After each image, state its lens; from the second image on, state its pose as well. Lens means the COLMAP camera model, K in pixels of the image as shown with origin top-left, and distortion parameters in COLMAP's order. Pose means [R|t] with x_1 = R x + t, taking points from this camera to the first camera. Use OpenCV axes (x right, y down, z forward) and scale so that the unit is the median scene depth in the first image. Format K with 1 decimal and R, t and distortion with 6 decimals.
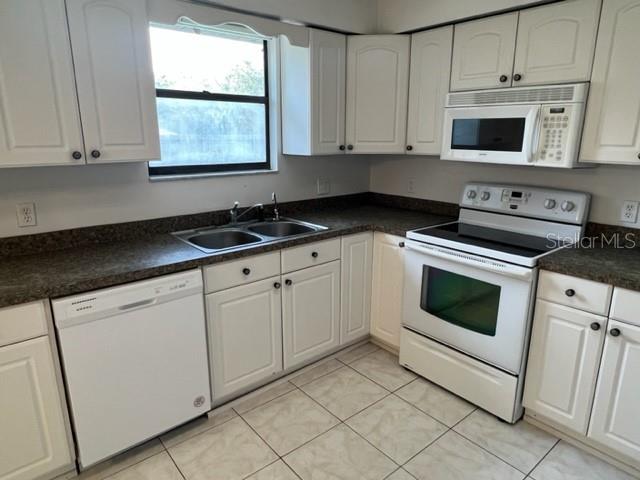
lens RADIAL K [[416.6, 0, 322.7], [0, 416.6, 237.8], [0, 0, 1]] dist [-0.006758, -0.001795]
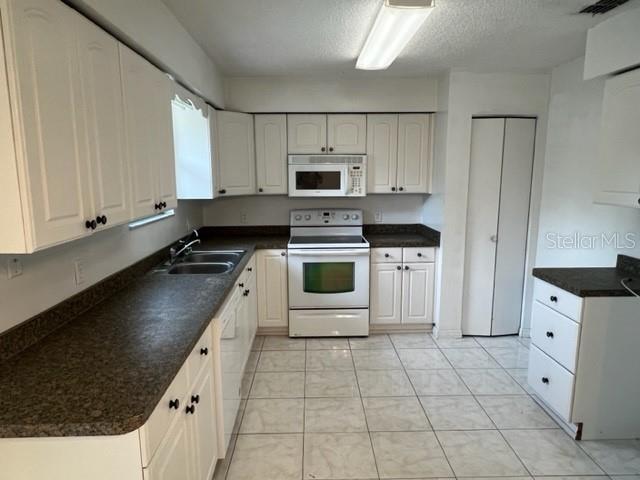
lens RADIAL K [[416.6, 0, 322.7], [0, 416.6, 237.8], [0, 0, 1]] dist [-0.006758, -0.001795]
pose [[0.617725, -0.125683, 0.776286, -0.960459], [0.196983, 0.980405, 0.001982, -0.016843], [-0.761324, 0.151691, 0.630378, -0.058617]]
